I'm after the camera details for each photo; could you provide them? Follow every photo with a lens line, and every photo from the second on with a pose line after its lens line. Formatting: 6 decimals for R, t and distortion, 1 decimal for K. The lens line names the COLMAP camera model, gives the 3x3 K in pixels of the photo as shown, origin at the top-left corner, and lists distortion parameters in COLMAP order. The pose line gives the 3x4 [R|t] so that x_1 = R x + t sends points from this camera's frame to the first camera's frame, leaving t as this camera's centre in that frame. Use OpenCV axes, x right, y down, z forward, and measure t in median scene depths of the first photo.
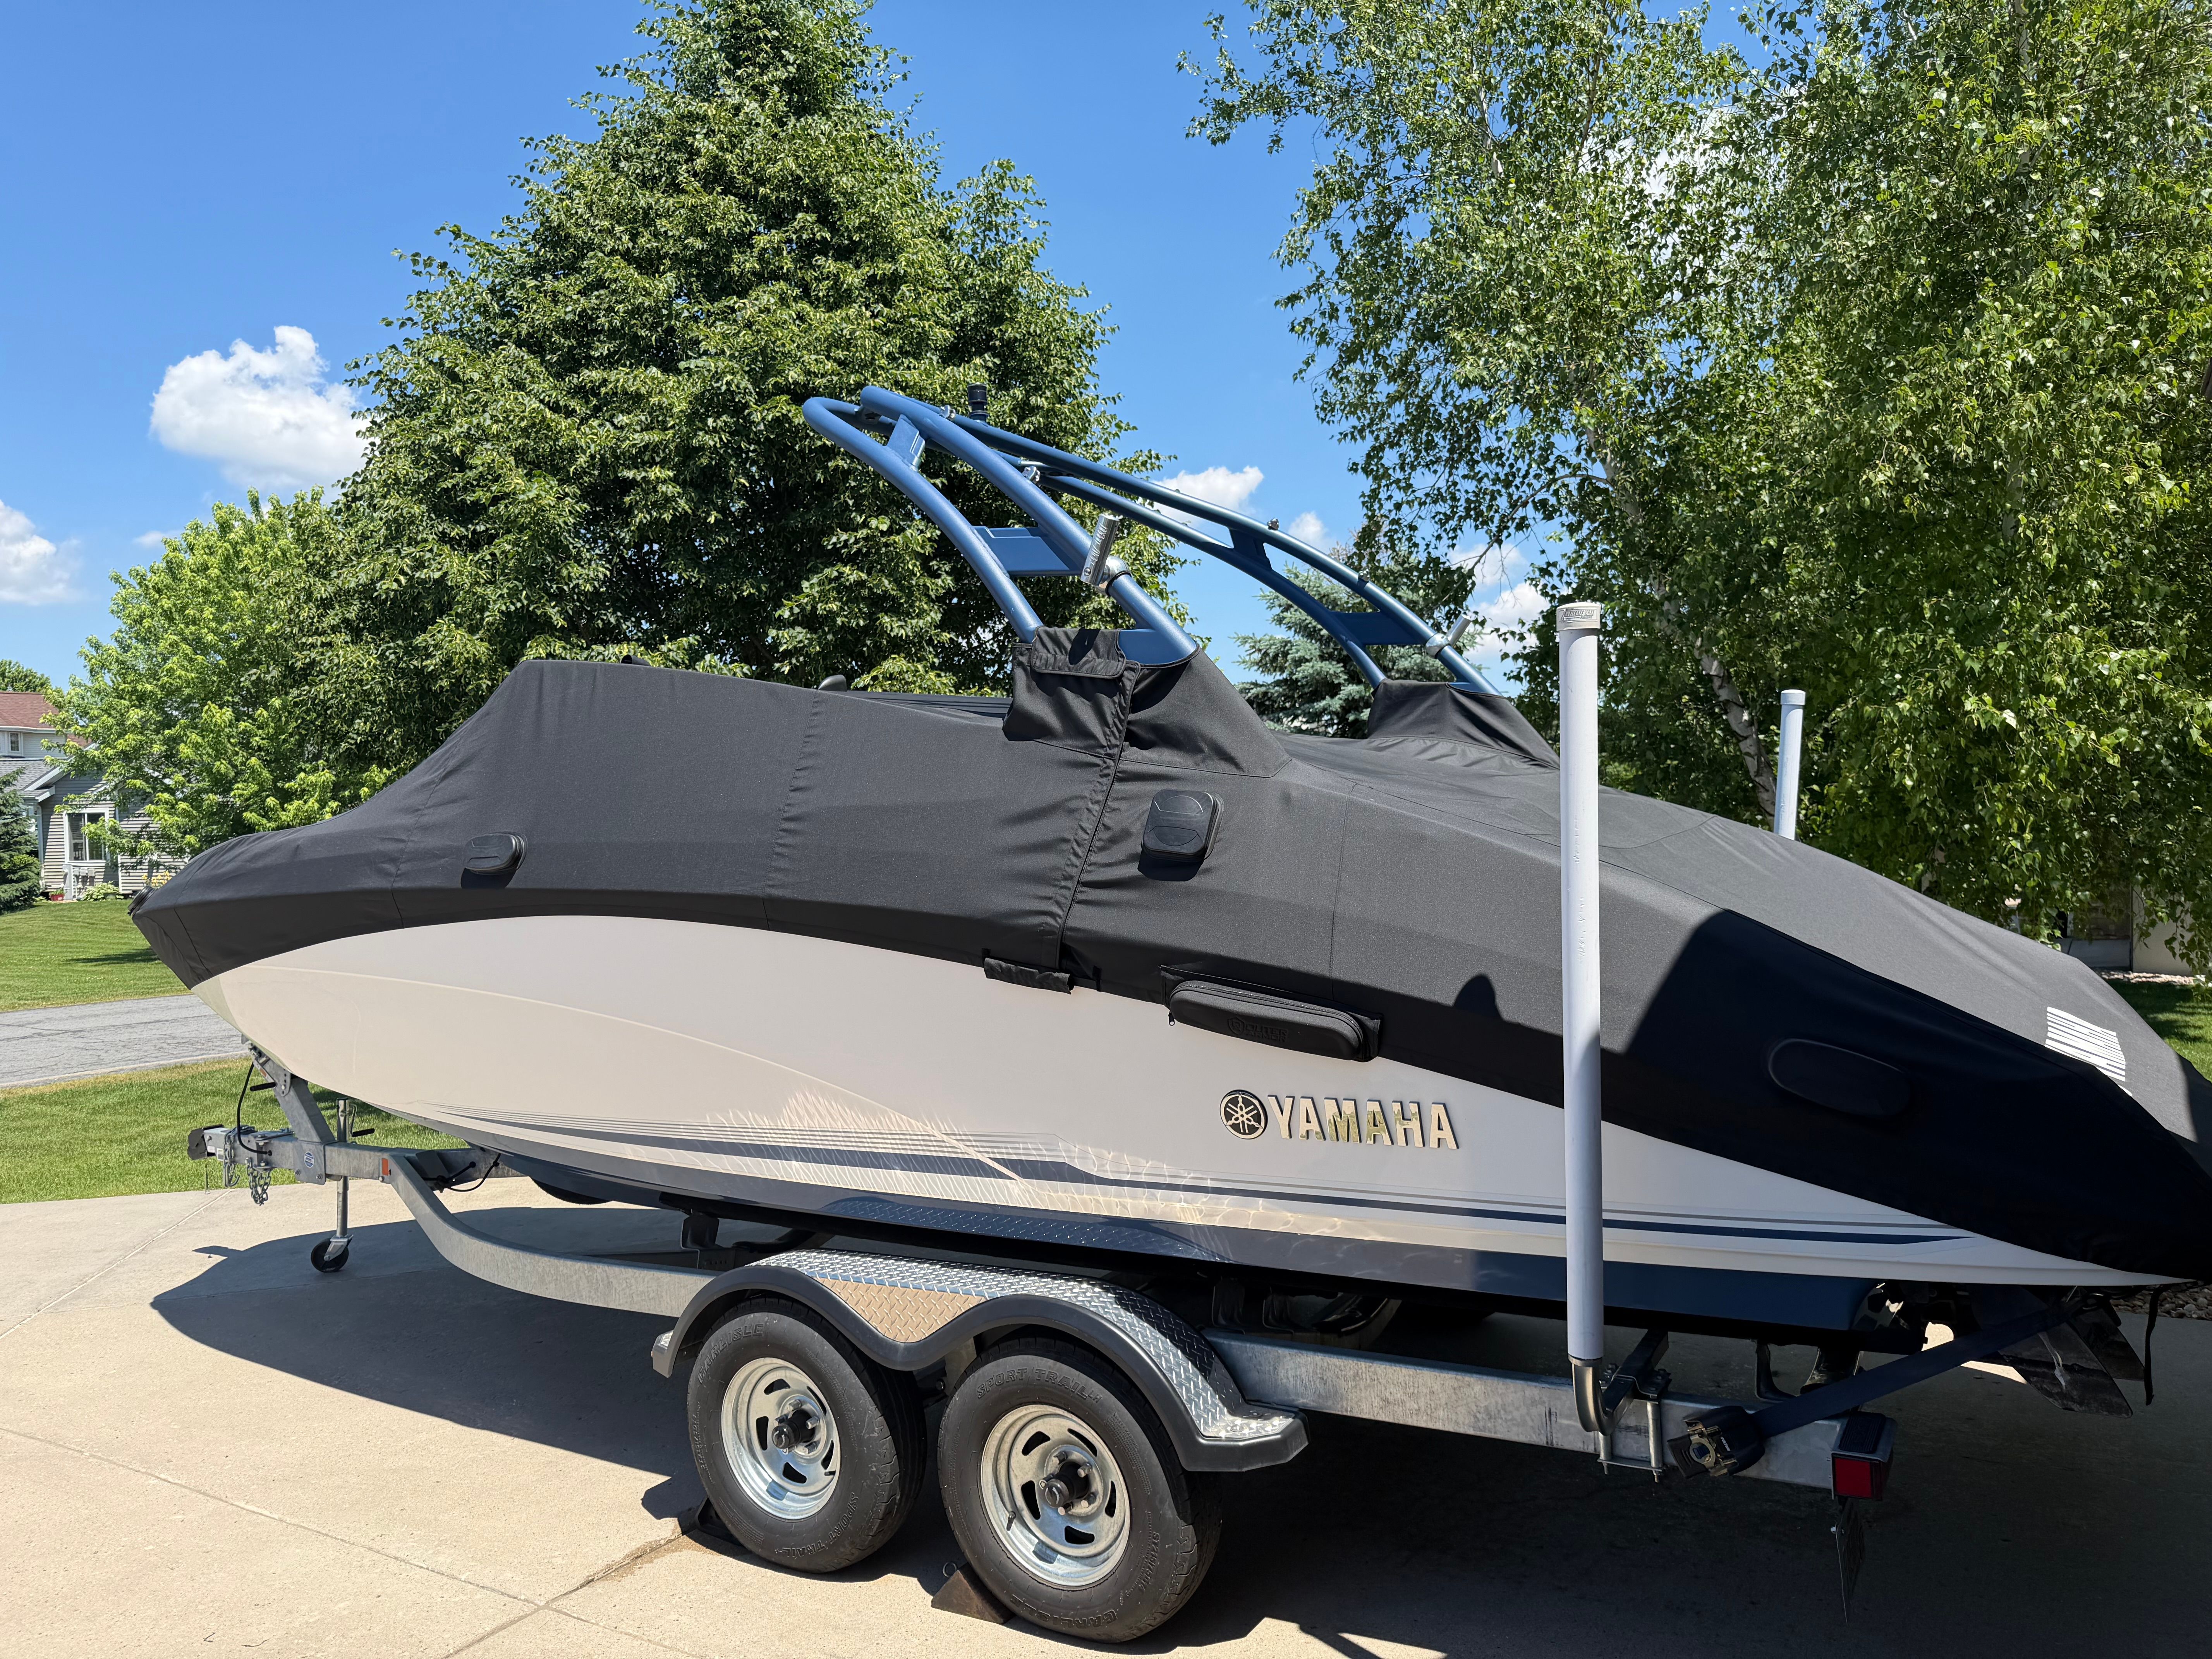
lens RADIAL K [[1551.3, 0, 1106.0], [0, 1551.3, 829.5], [0, 0, 1]] dist [0.105369, -0.167769]
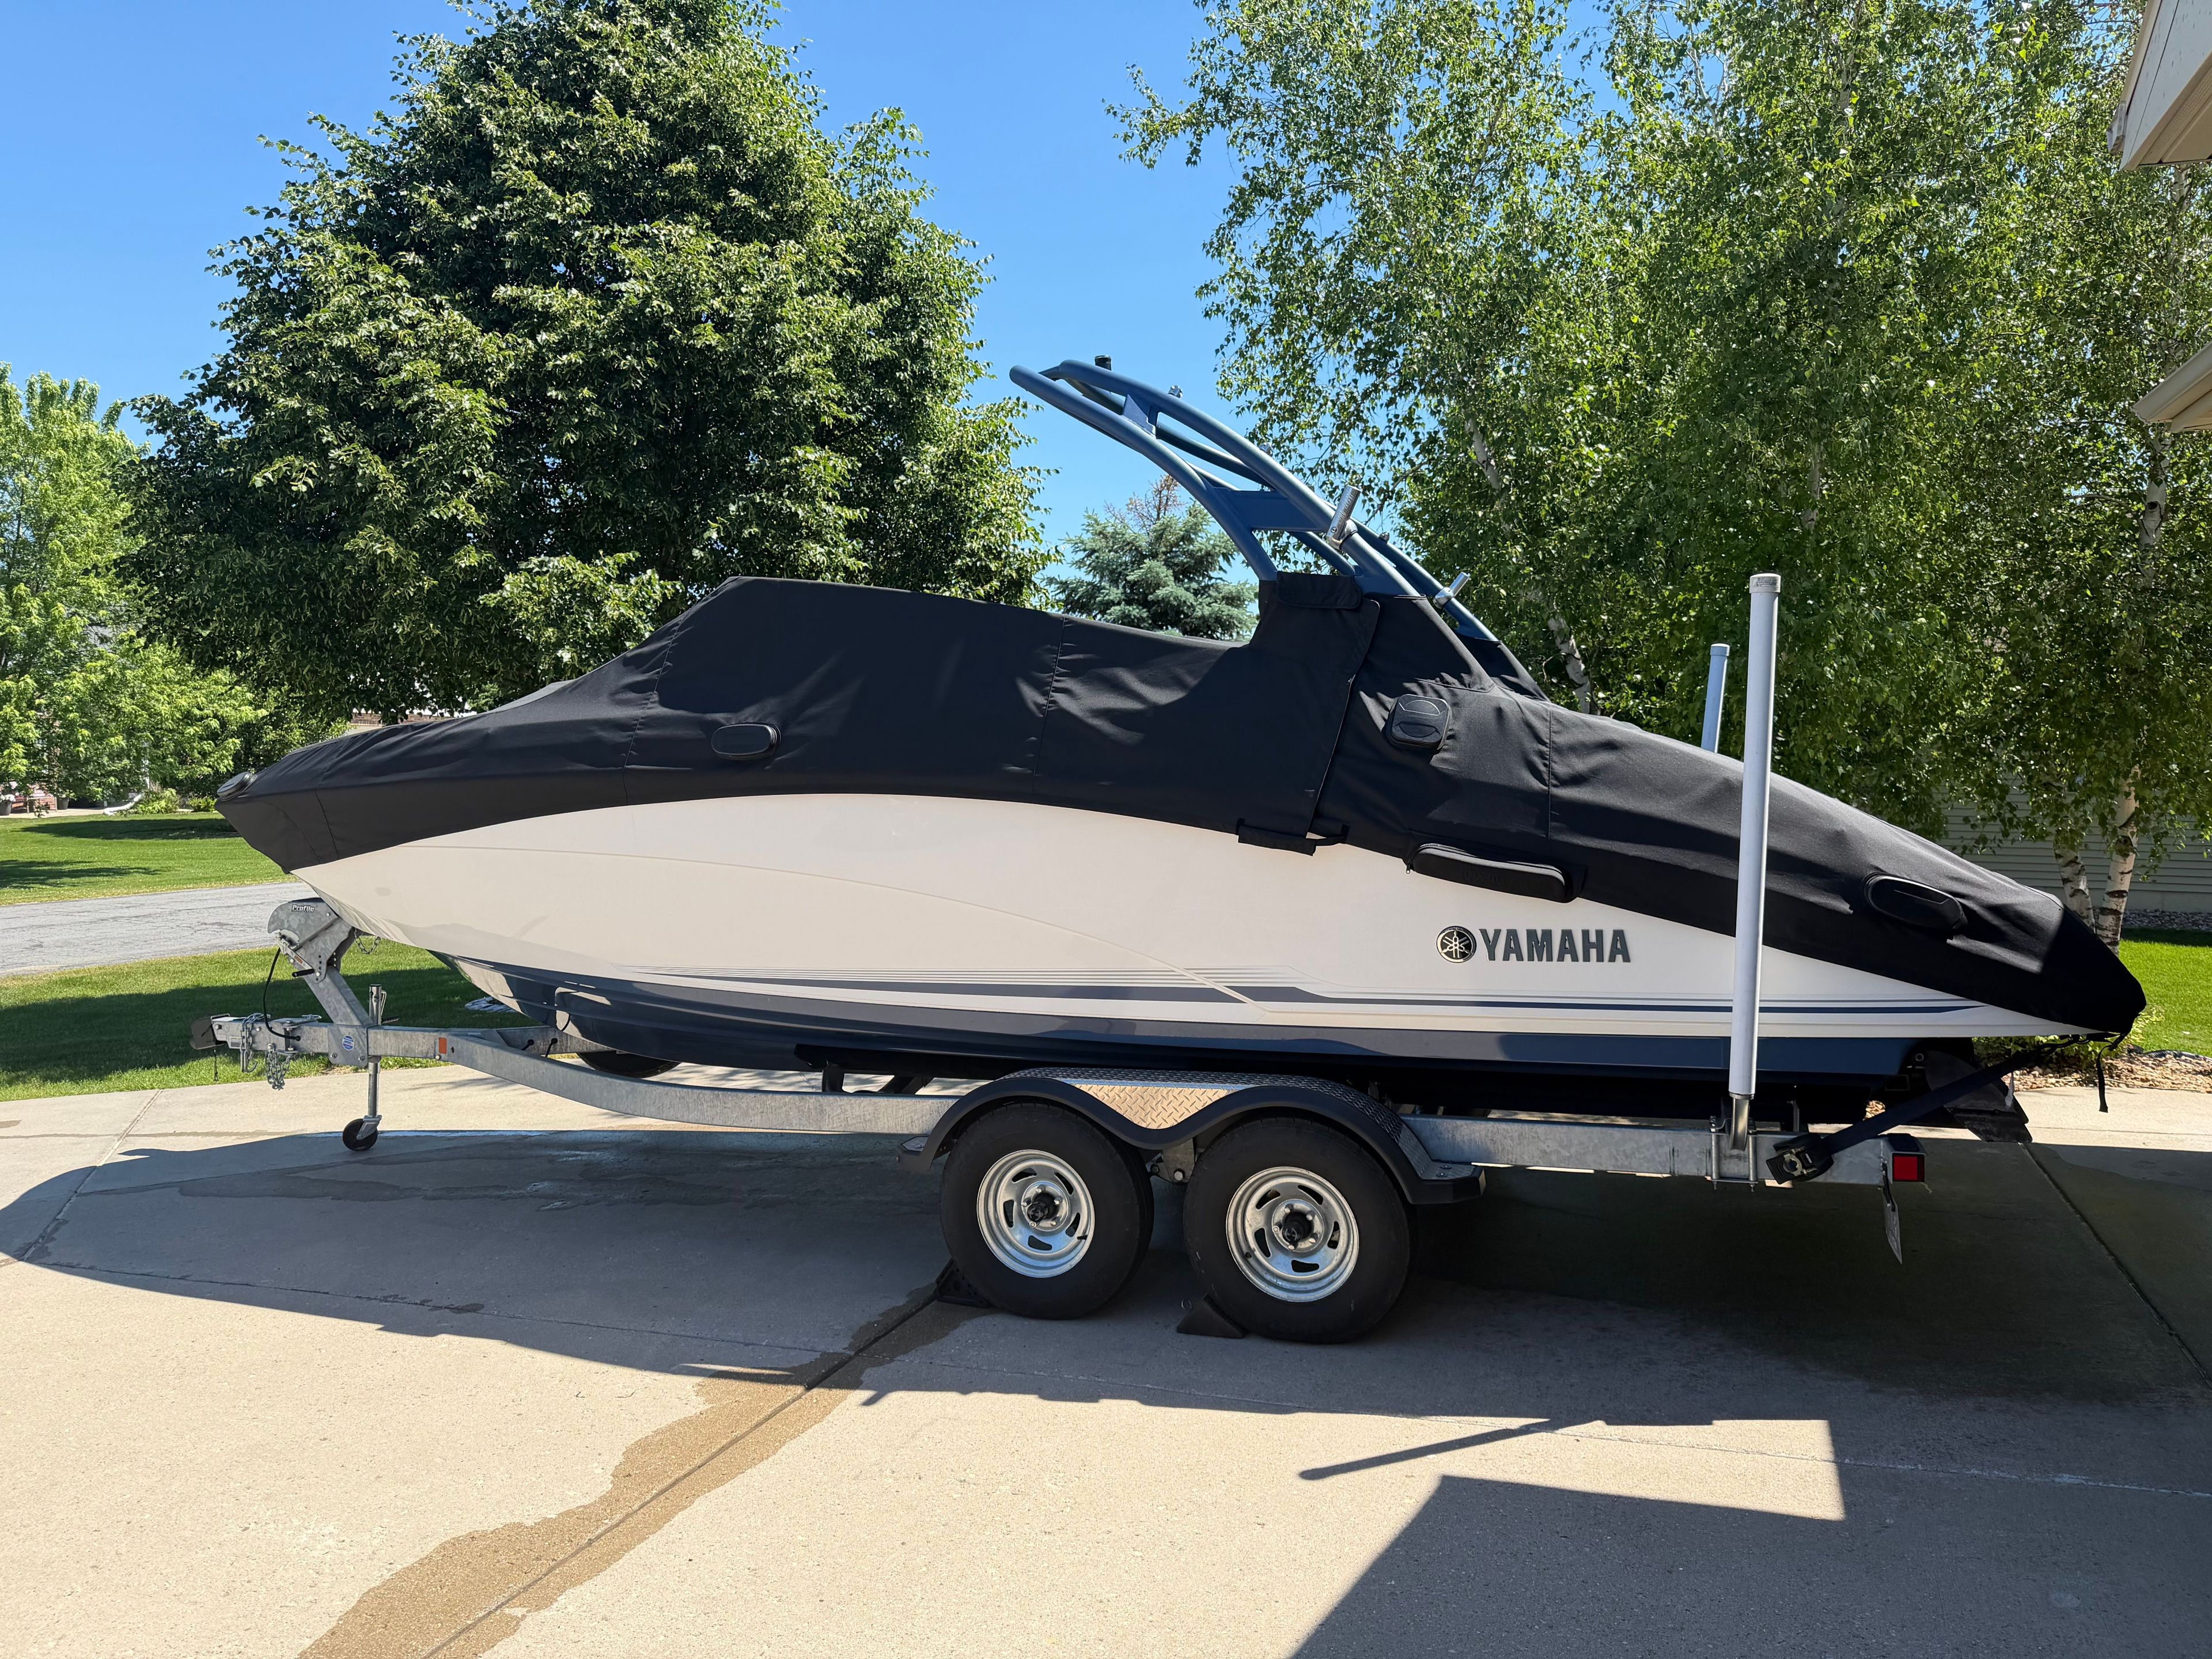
lens RADIAL K [[1551.3, 0, 1106.0], [0, 1551.3, 829.5], [0, 0, 1]] dist [0.105369, -0.167769]
pose [[0.981159, 0.014562, 0.192653, -0.144200], [-0.021932, 0.999105, 0.036177, 0.012805], [-0.191953, -0.039721, 0.980600, -0.079470]]
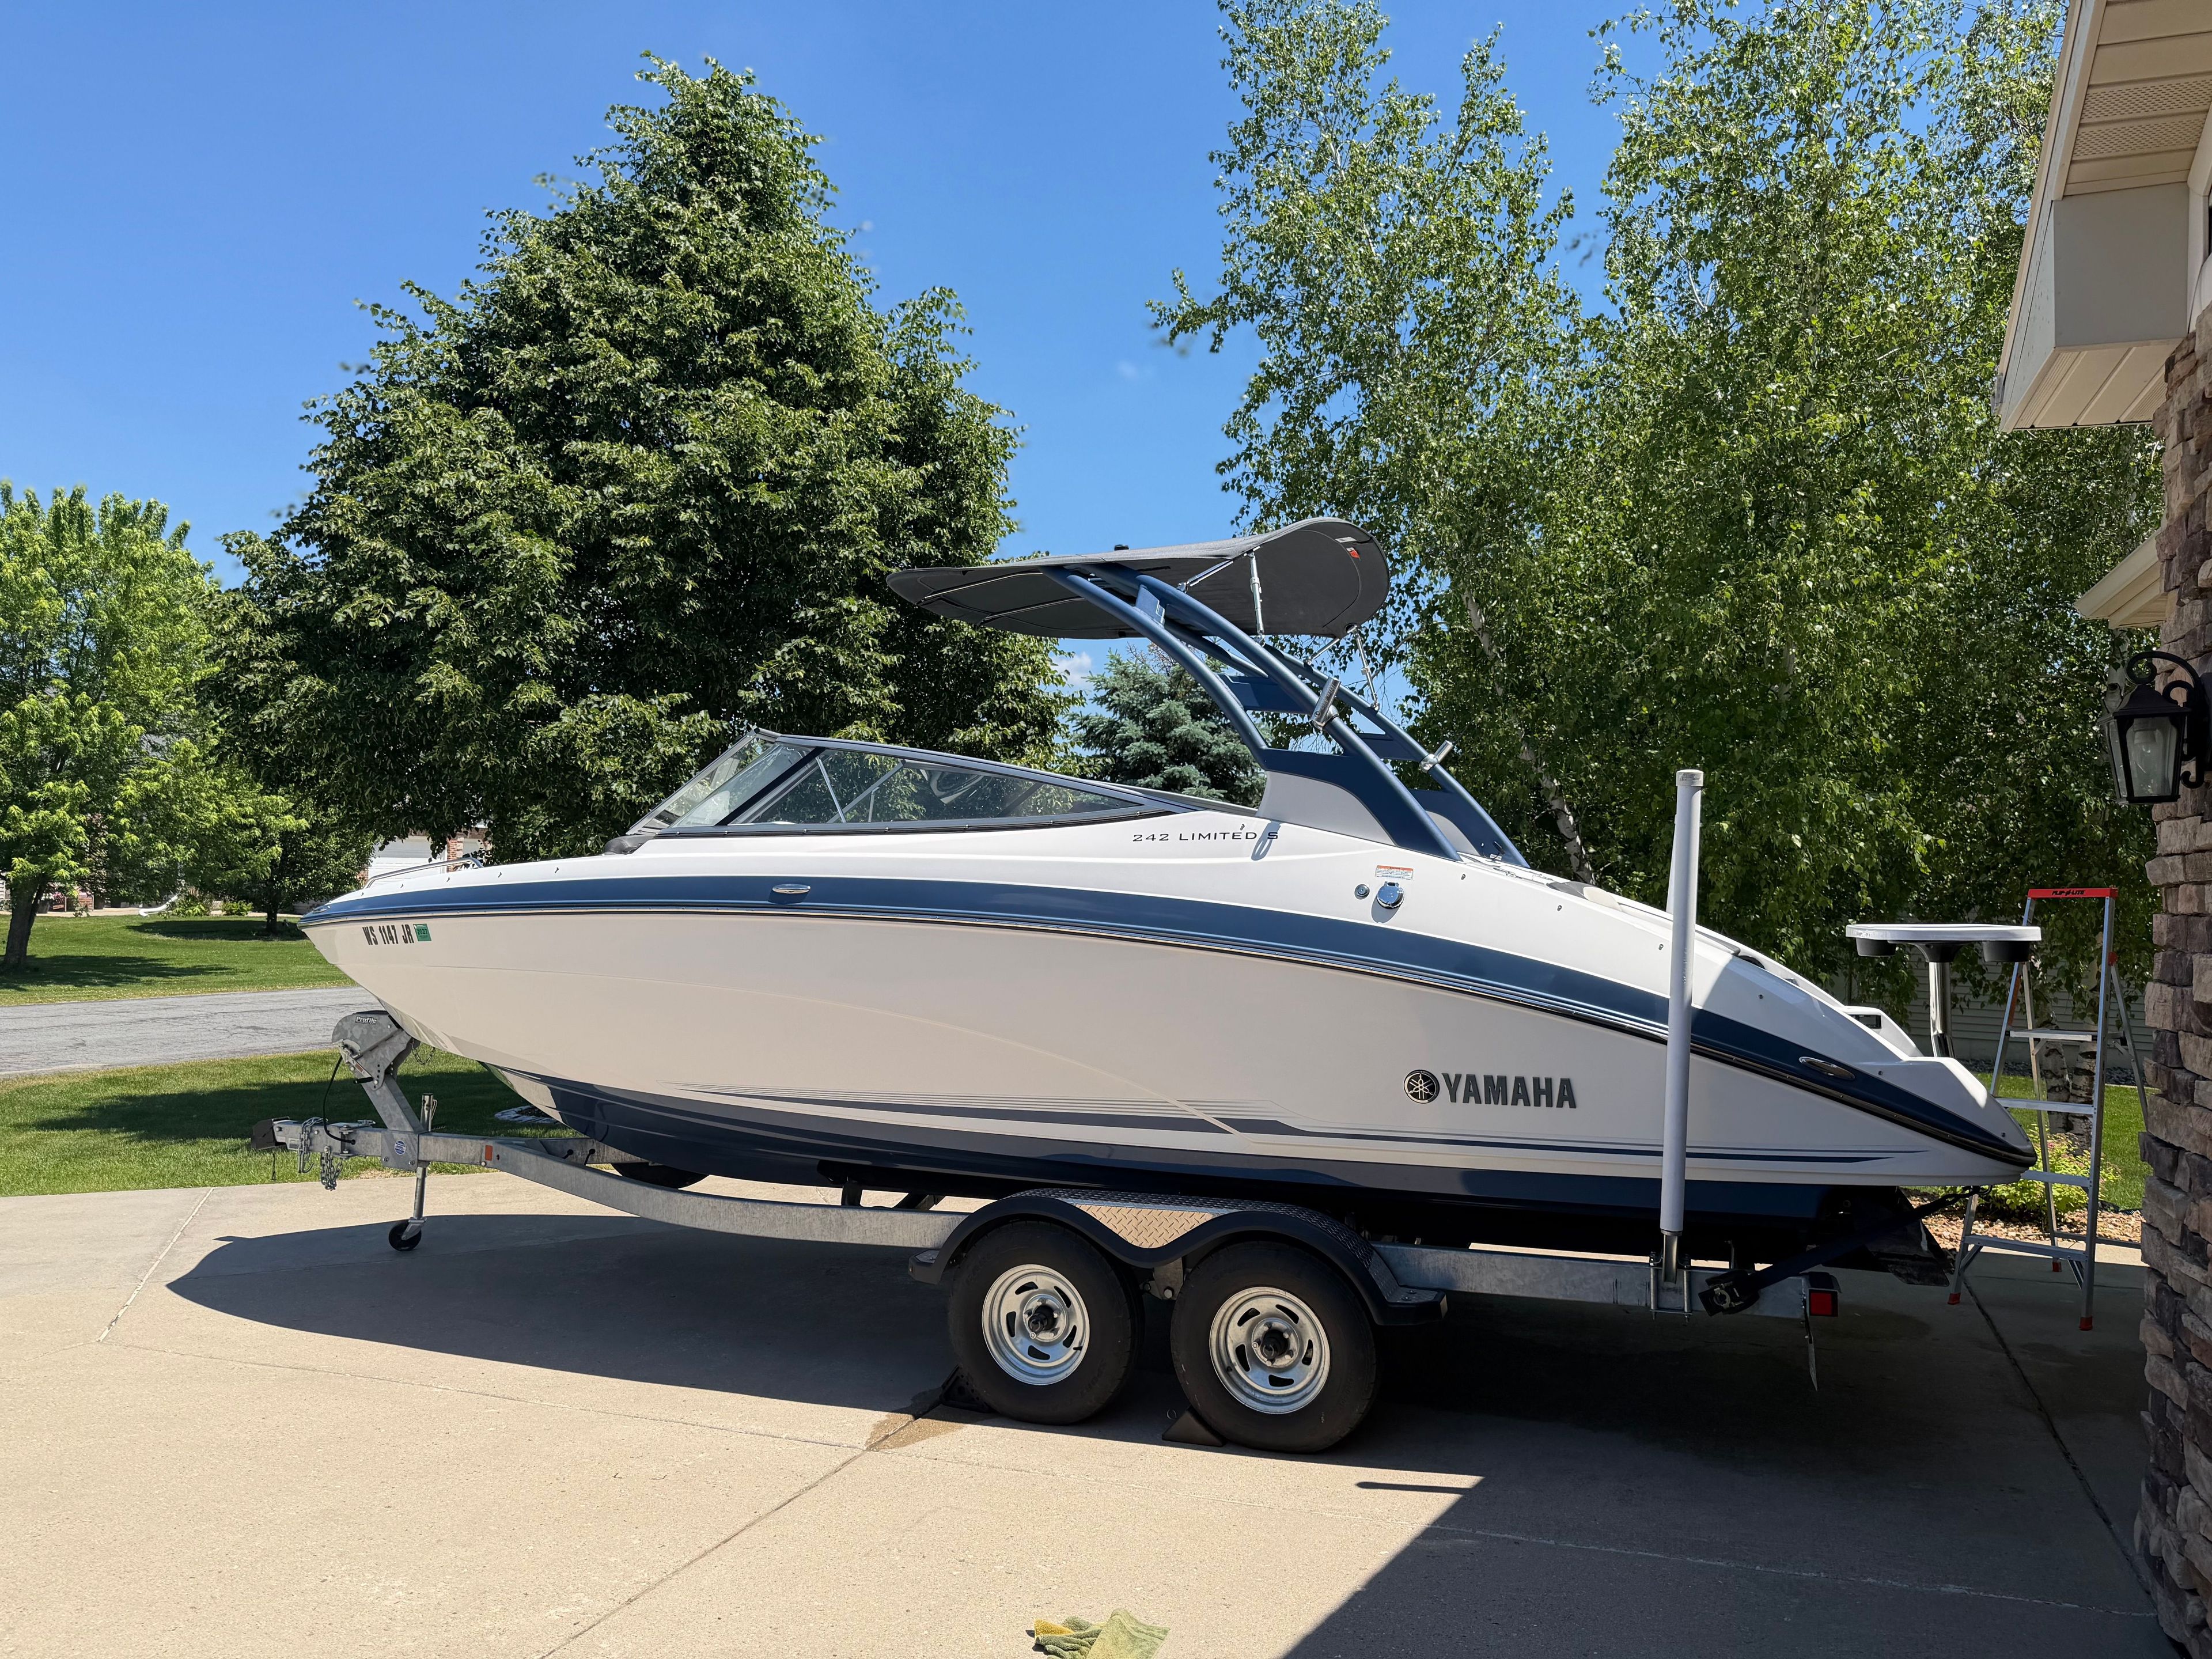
lens RADIAL K [[1551.3, 0, 1106.0], [0, 1551.3, 829.5], [0, 0, 1]] dist [0.105369, -0.167769]
pose [[0.982308, 0.057588, 0.178197, -0.150741], [-0.050612, 0.997773, -0.043452, 0.005303], [-0.180303, 0.033665, 0.983035, -0.131245]]
